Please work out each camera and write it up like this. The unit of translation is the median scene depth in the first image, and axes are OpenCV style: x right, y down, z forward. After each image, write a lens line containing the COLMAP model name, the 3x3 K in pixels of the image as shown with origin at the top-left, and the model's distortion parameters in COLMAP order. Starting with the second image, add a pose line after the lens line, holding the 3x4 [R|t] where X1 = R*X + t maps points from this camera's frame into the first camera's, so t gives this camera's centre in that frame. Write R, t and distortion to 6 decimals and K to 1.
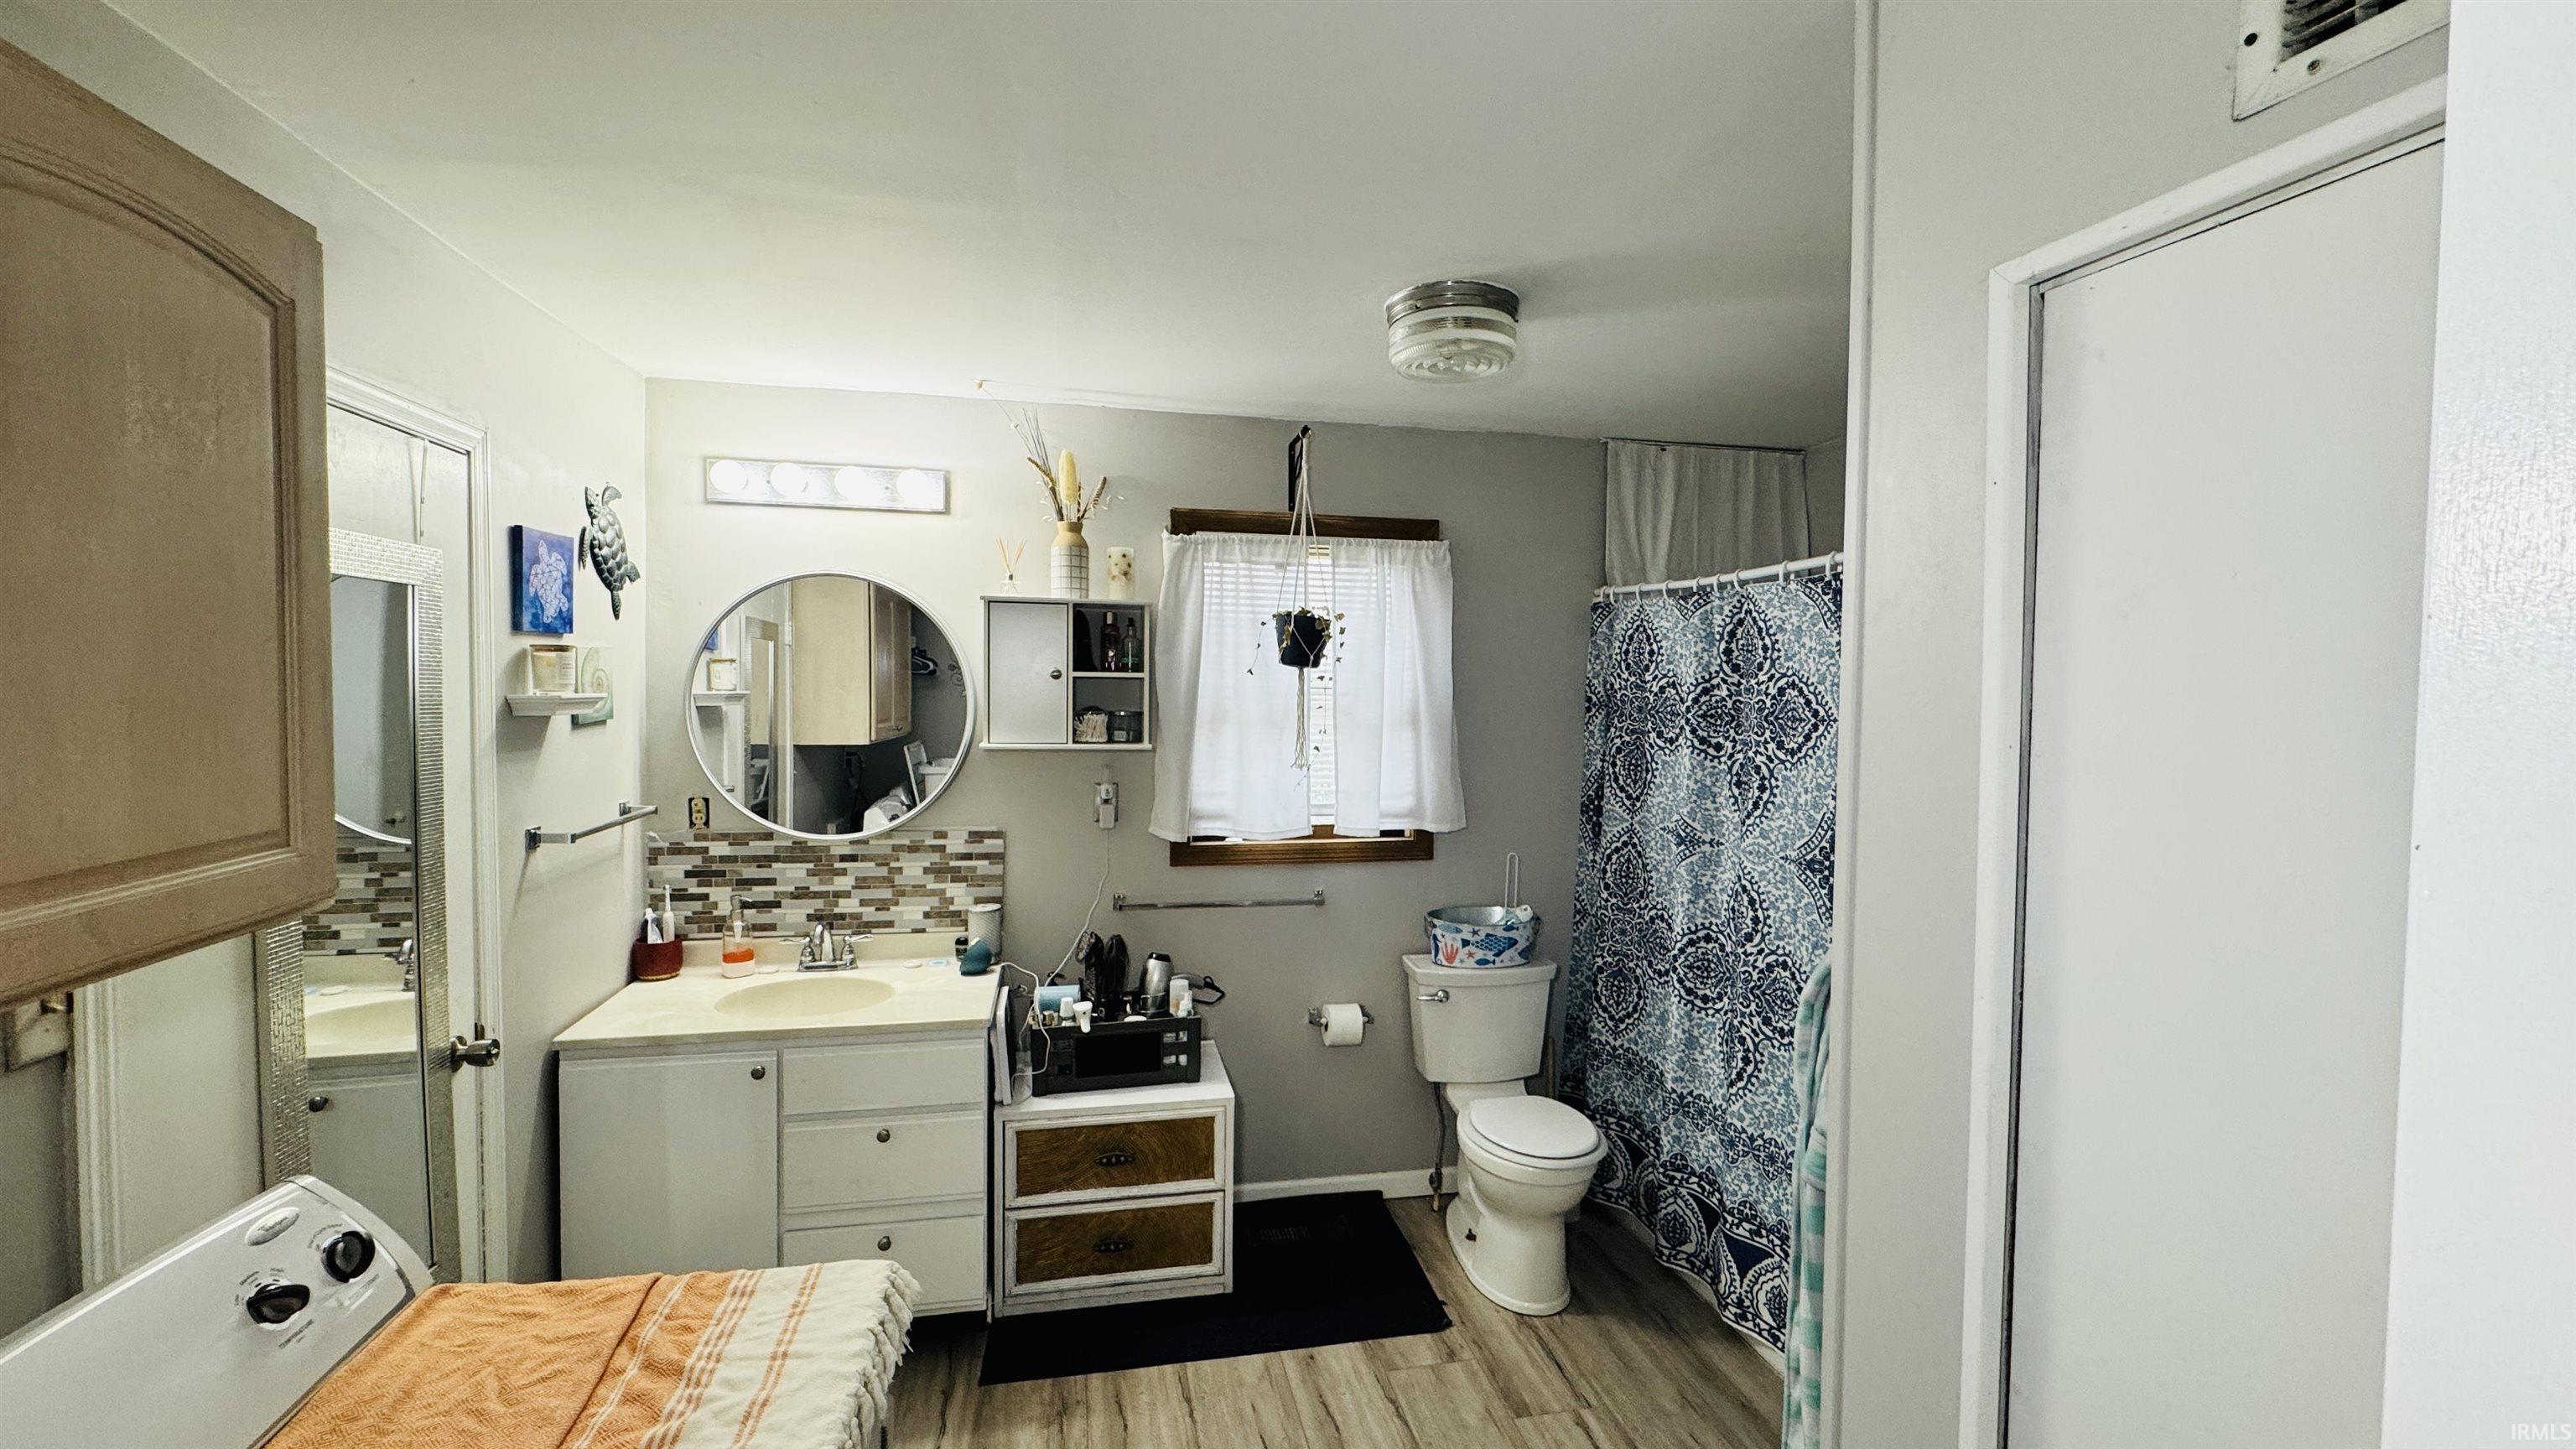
lens RADIAL K [[1028.0, 0, 1284.3], [0, 1028.0, 727.5], [0, 0, 1]] dist [-0.004679, 0.000161]
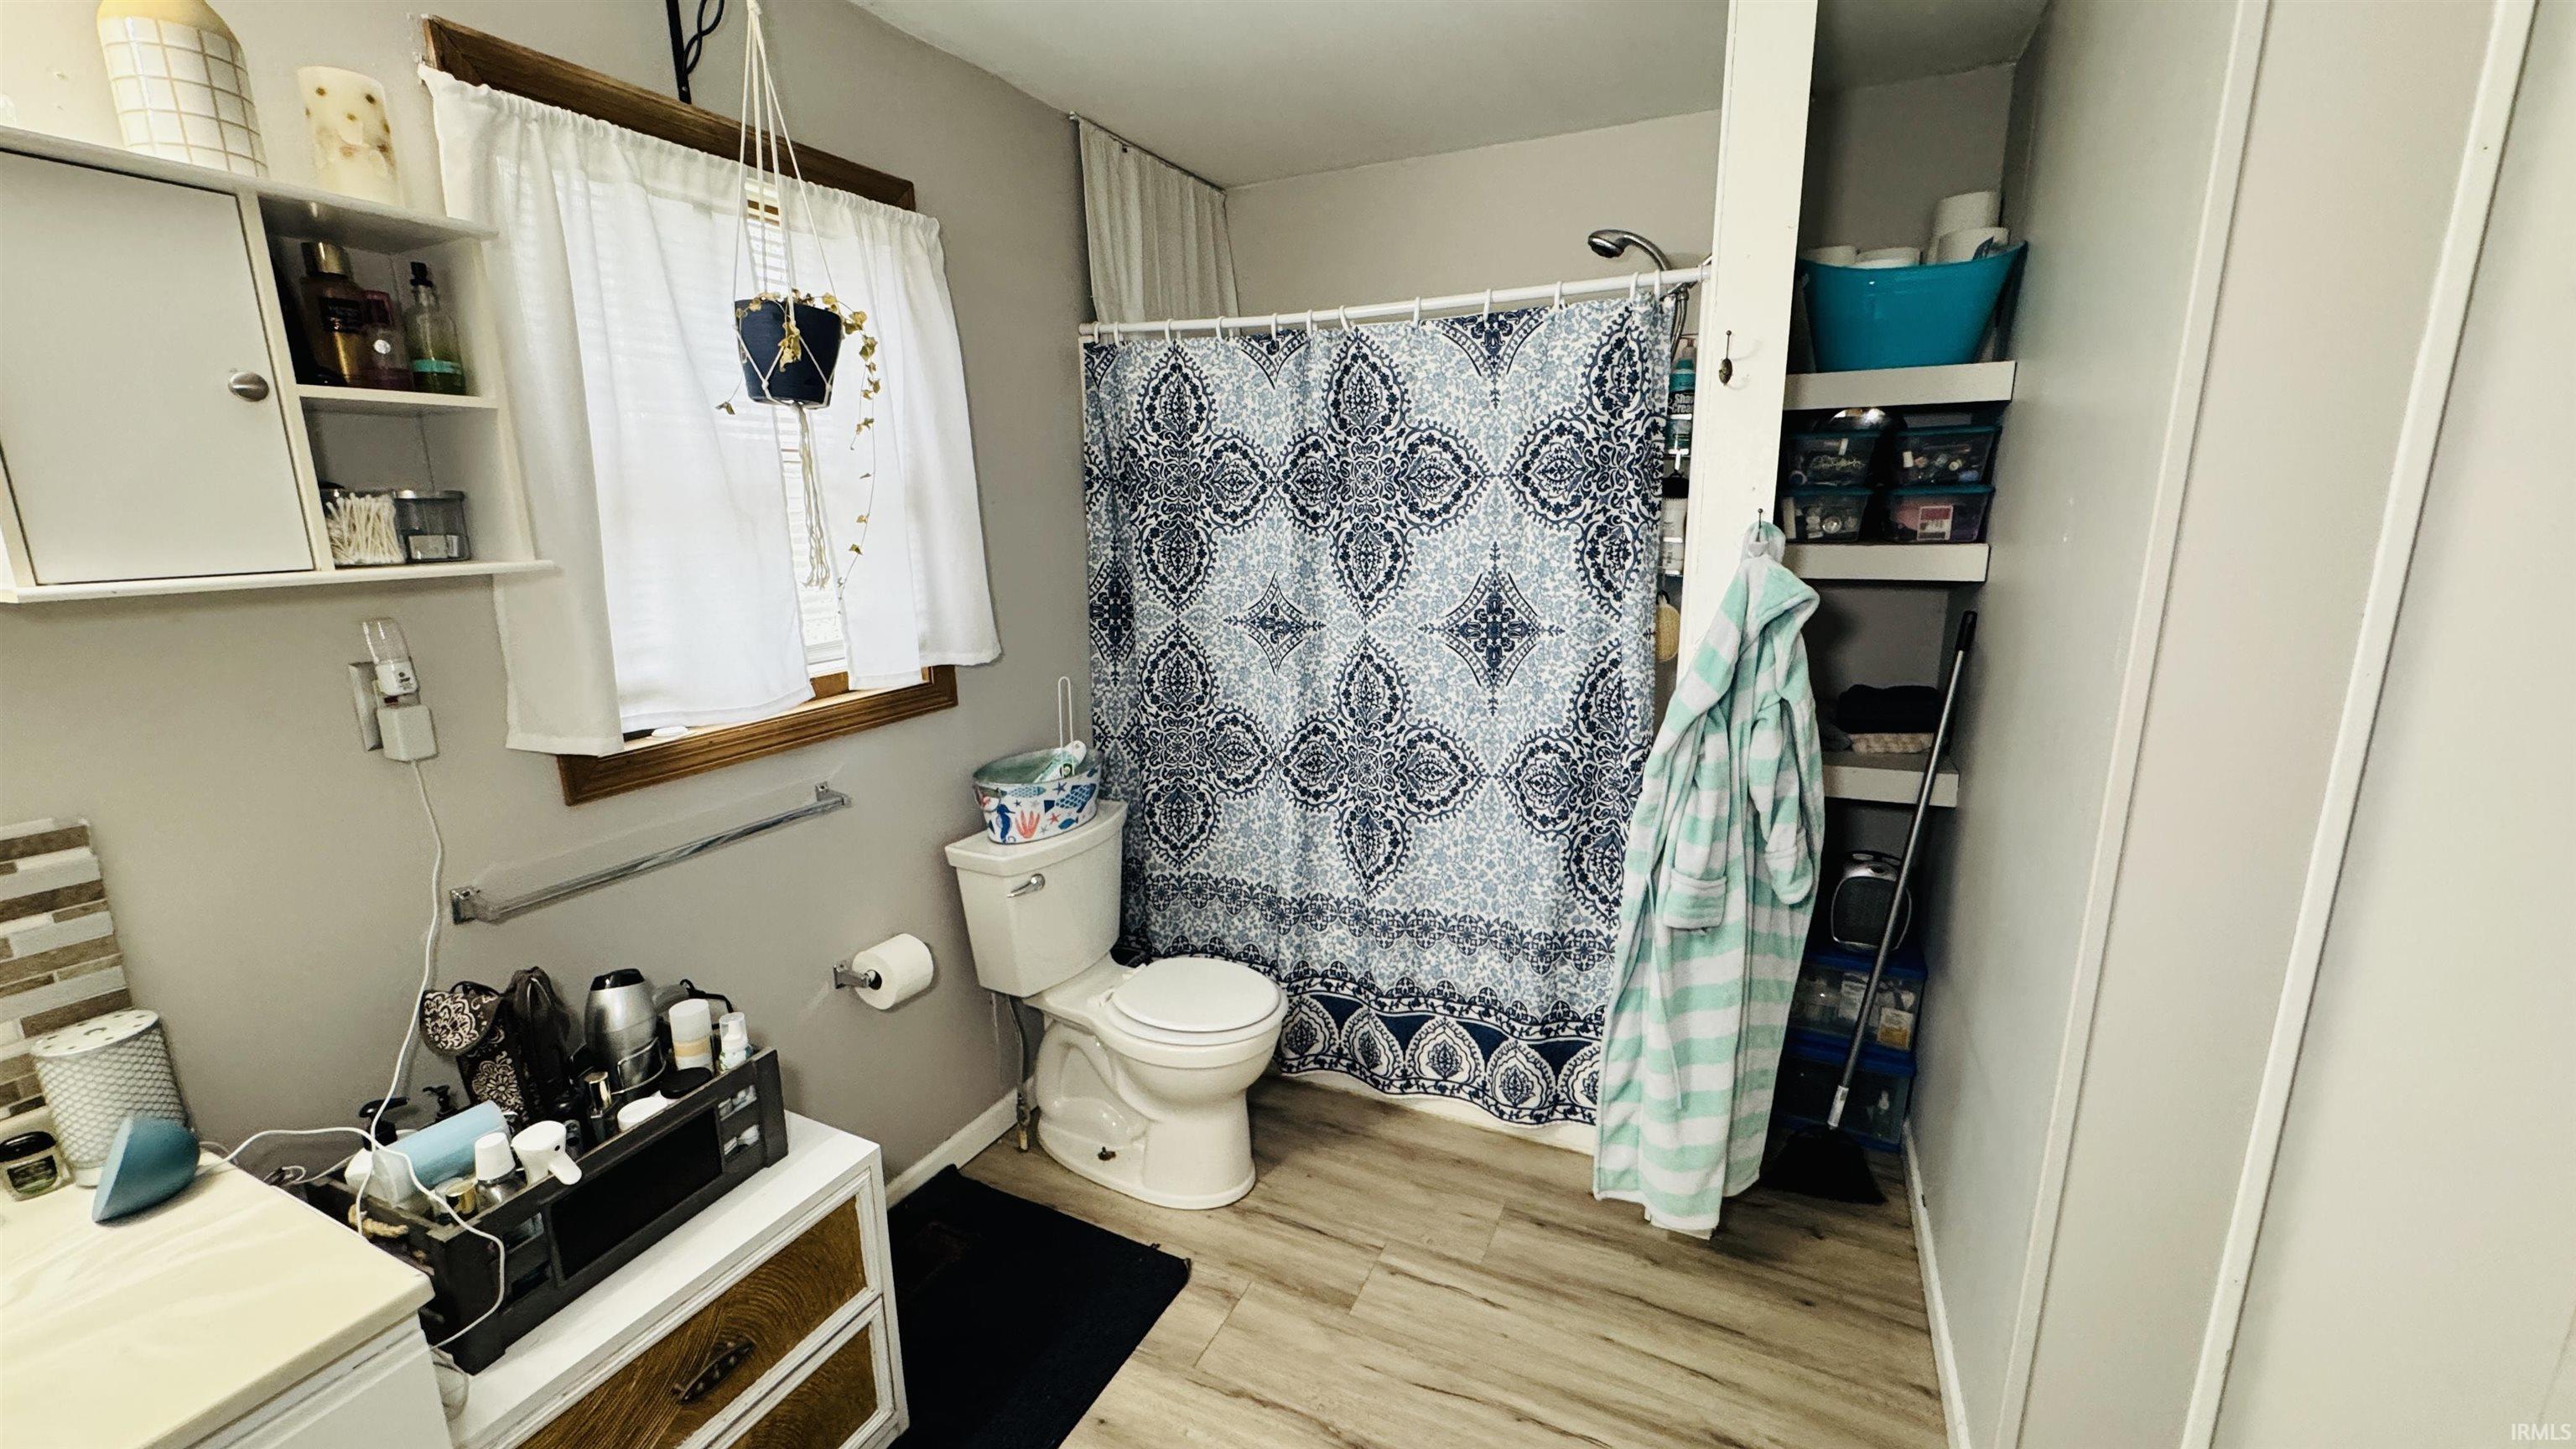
lens RADIAL K [[1028.0, 0, 1284.3], [0, 1028.0, 727.5], [0, 0, 1]] dist [-0.004679, 0.000161]
pose [[0.608926, -0.192919, 0.769410, -0.301185], [0.053699, 0.977775, 0.202665, 0.014959], [-0.791408, -0.082092, 0.605751, 0.453376]]
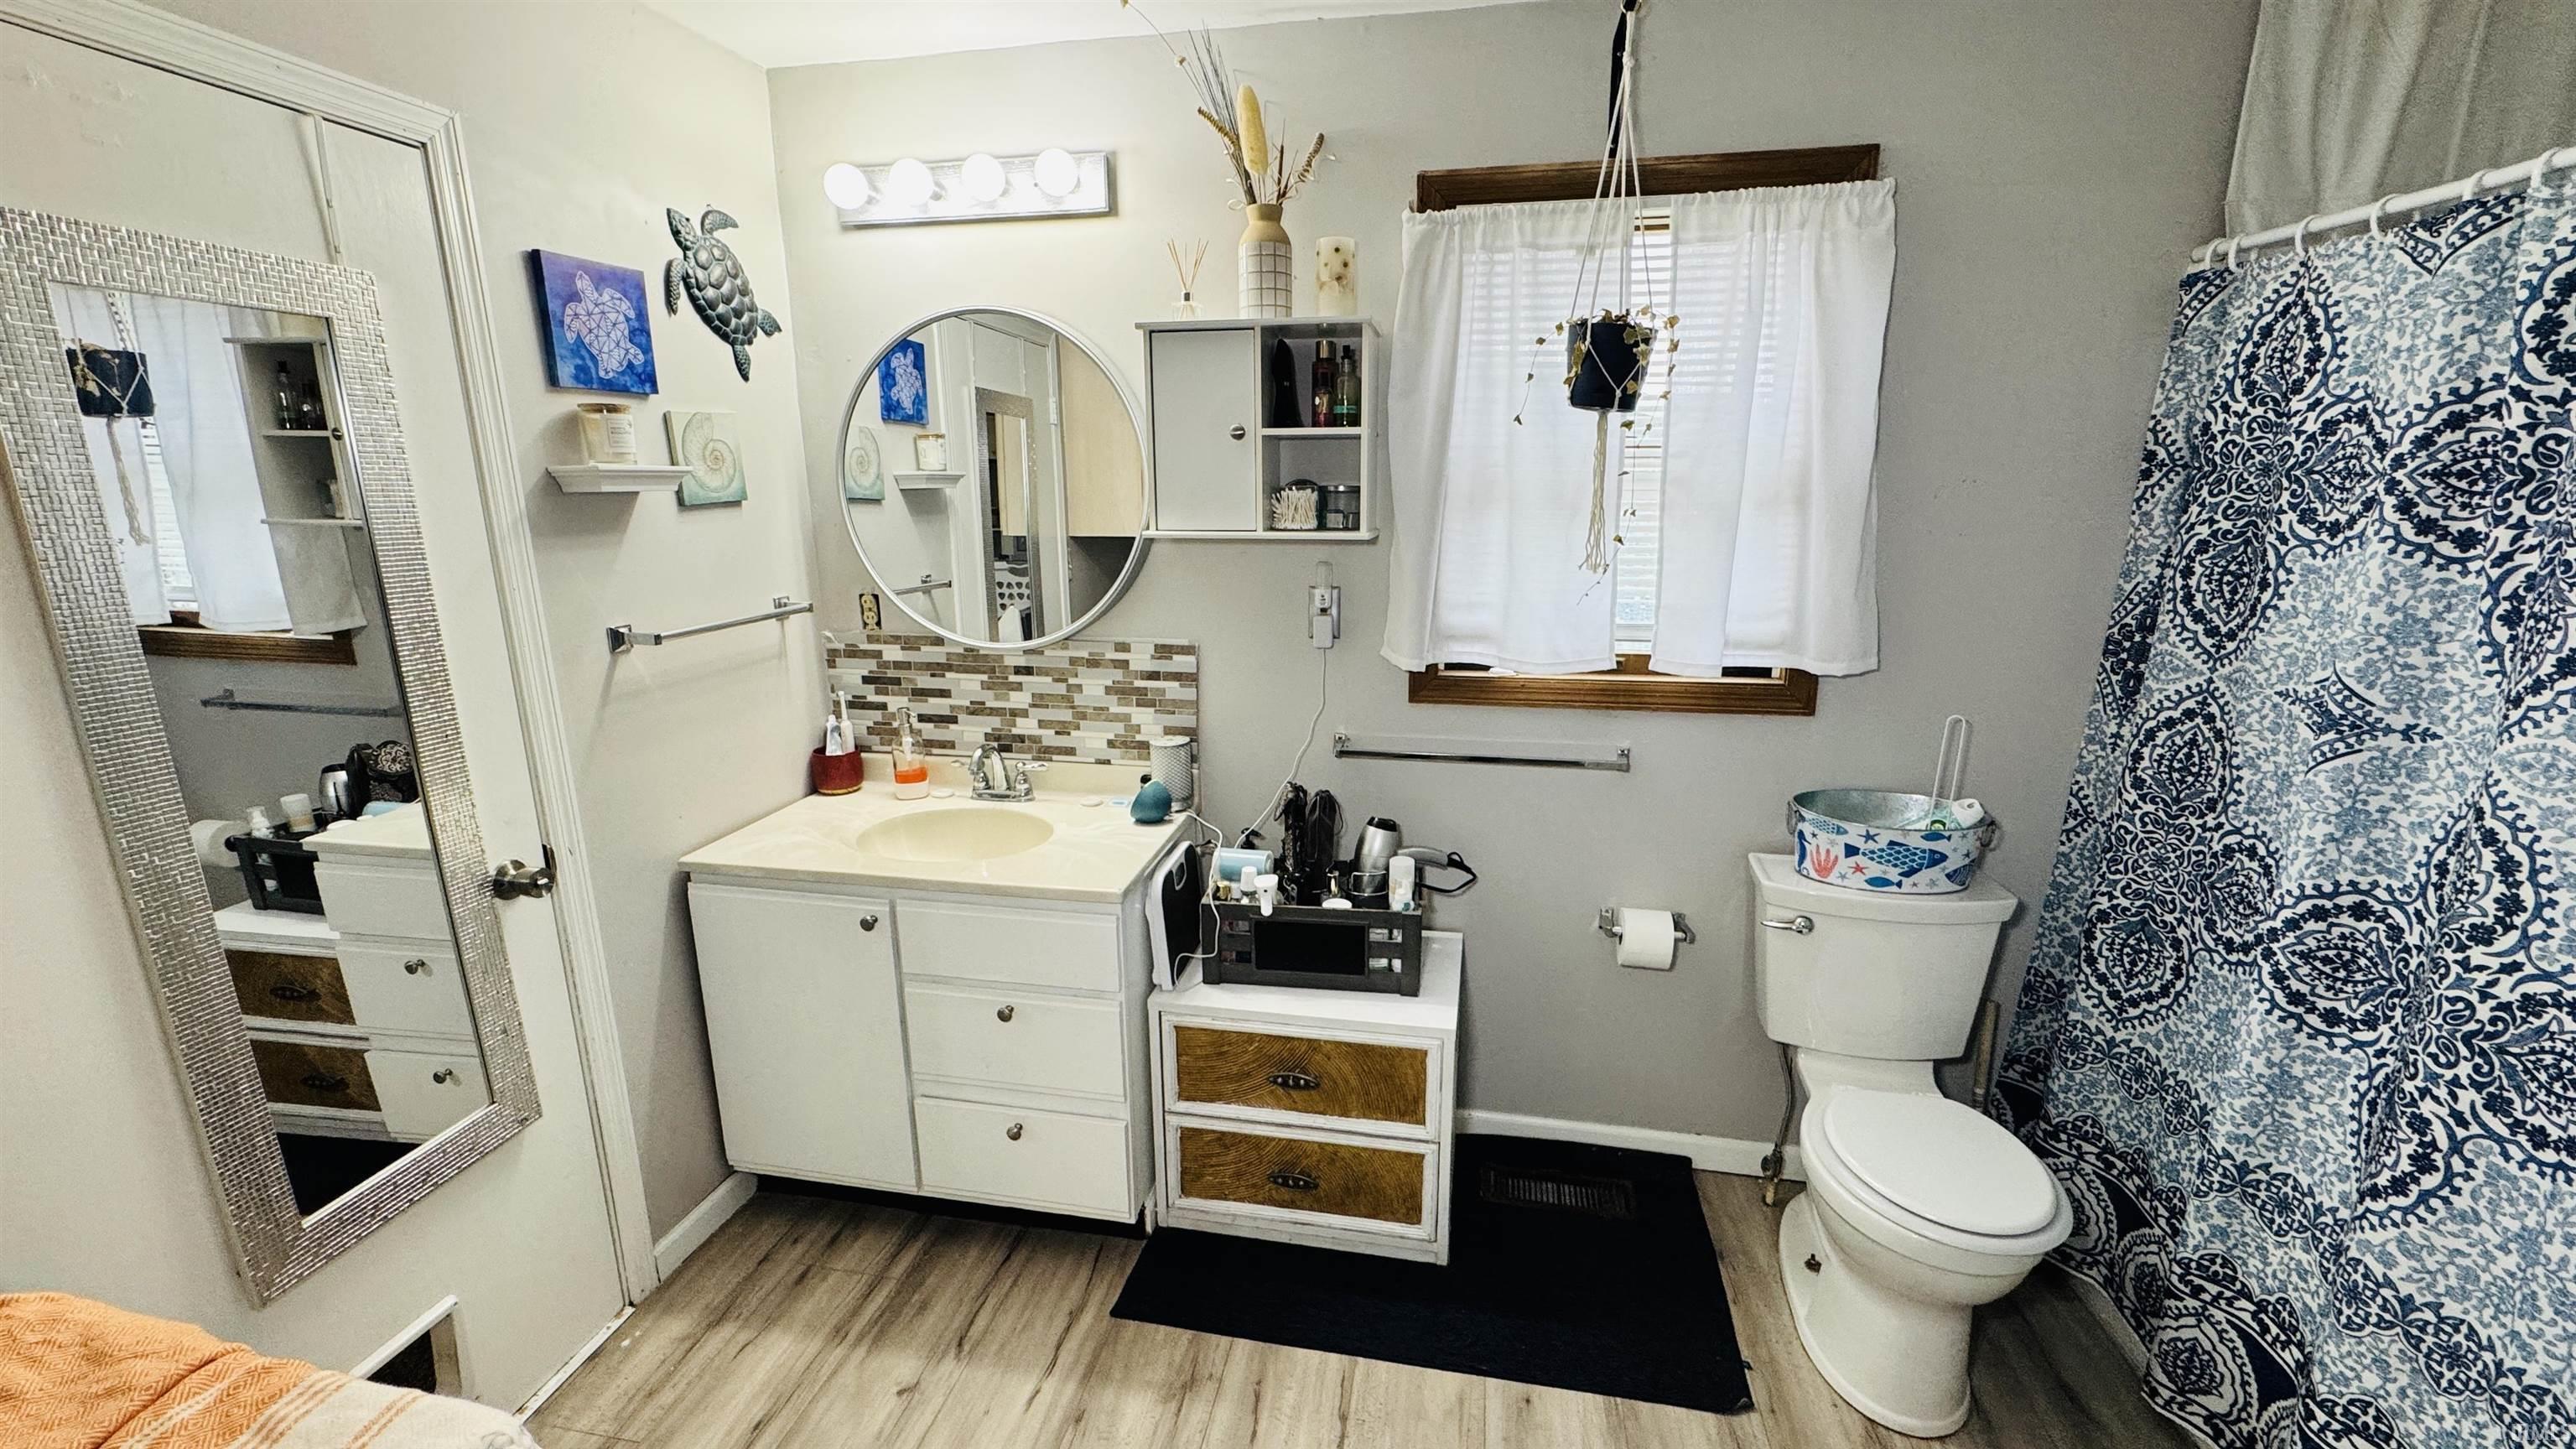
lens RADIAL K [[1026.5, 0, 1288.0], [0, 1026.5, 724.5], [0, 0, 1]] dist [-0.003723, 0.000026]
pose [[0.923075, 0.072056, -0.377811, 0.094847], [0.000859, 0.981906, 0.189368, 0.012668], [0.384620, -0.175126, 0.906310, 0.324616]]
